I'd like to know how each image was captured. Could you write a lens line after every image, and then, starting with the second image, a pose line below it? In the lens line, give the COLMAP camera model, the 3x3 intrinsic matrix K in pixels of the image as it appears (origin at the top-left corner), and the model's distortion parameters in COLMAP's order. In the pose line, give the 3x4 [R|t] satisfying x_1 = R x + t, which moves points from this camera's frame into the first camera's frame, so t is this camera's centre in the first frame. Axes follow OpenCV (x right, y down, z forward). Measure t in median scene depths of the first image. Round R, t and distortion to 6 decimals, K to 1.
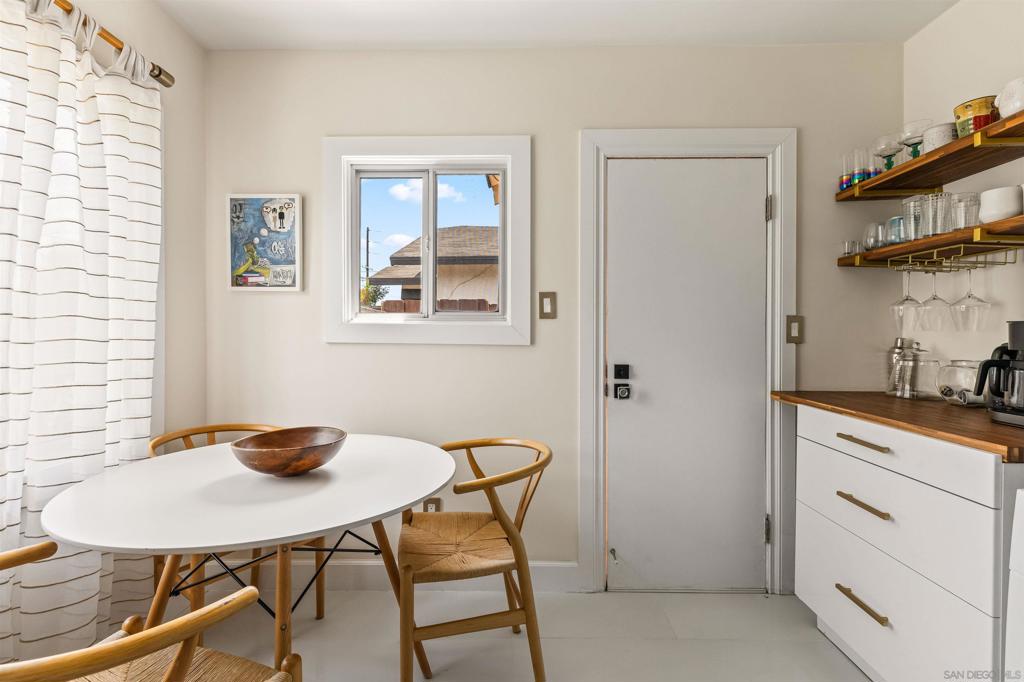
lens RADIAL K [[479.9, 0, 515.3], [0, 479.9, 340.9], [0, 0, 1]] dist [-0.002144, 0.000116]
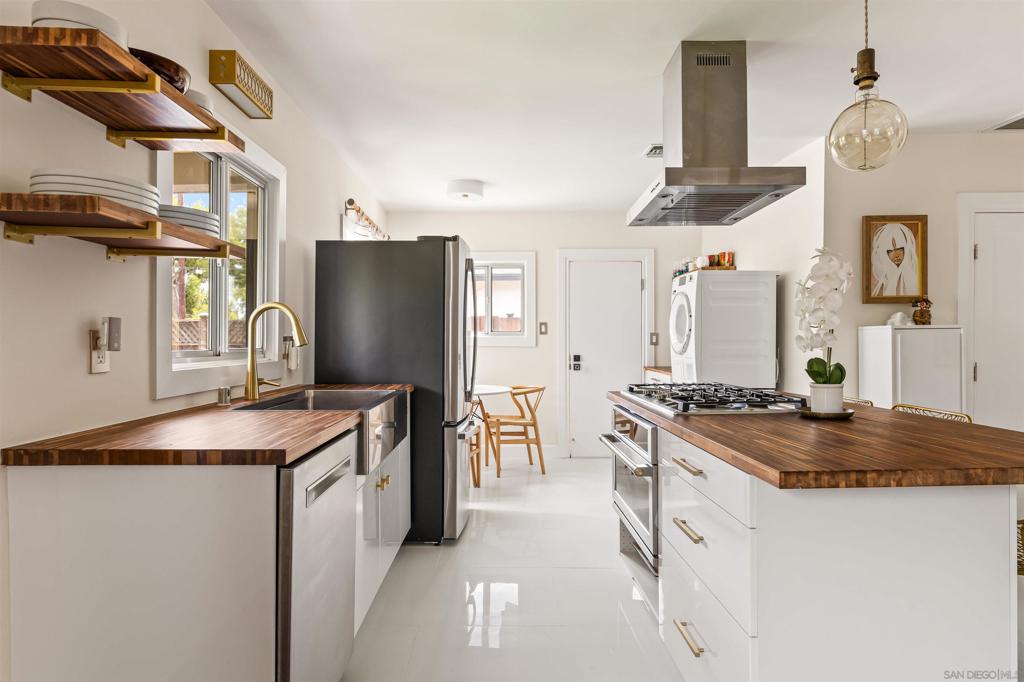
lens RADIAL K [[587.5, 0, 511.5], [0, 587.5, 343.2], [0, 0, 1]] dist [-0.001371, -0.000027]
pose [[0.999336, -0.003962, 0.036218, -0.179619], [0.004426, 0.999909, -0.012735, 0.027879], [-0.036164, 0.012887, 0.999263, -1.717673]]
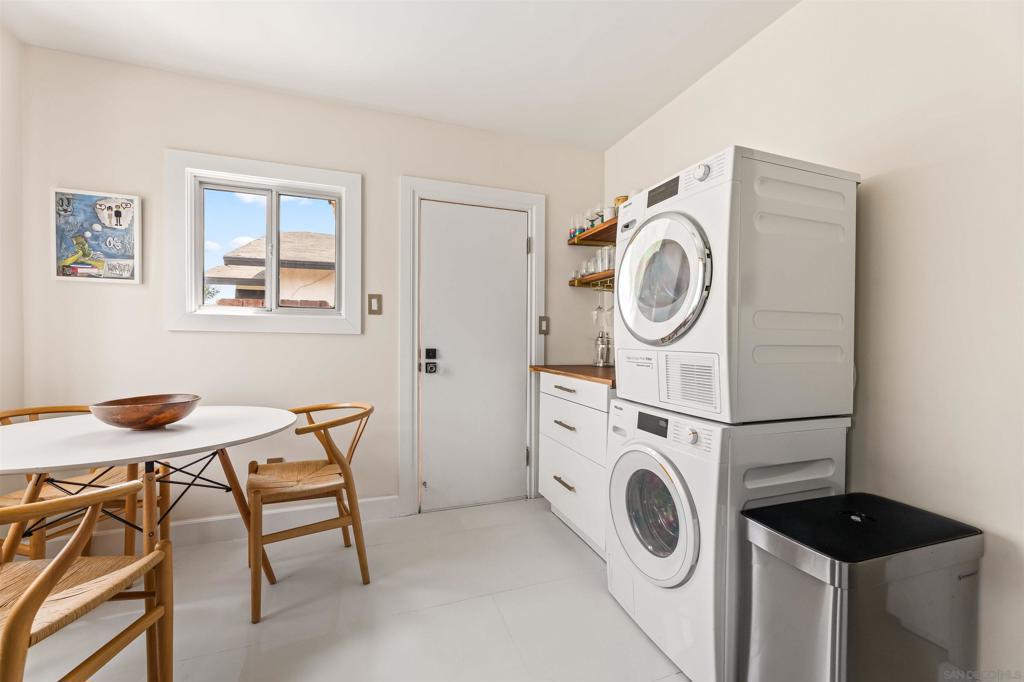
lens RADIAL K [[407.7, 0, 514.8], [0, 407.7, 342.0], [0, 0, 1]] dist [0.000846, -0.000485]
pose [[0.933249, 0.001312, 0.359228, 0.023434], [-0.001874, 0.999998, 0.001215, 0.028343], [-0.359225, -0.001807, 0.933249, -0.194512]]
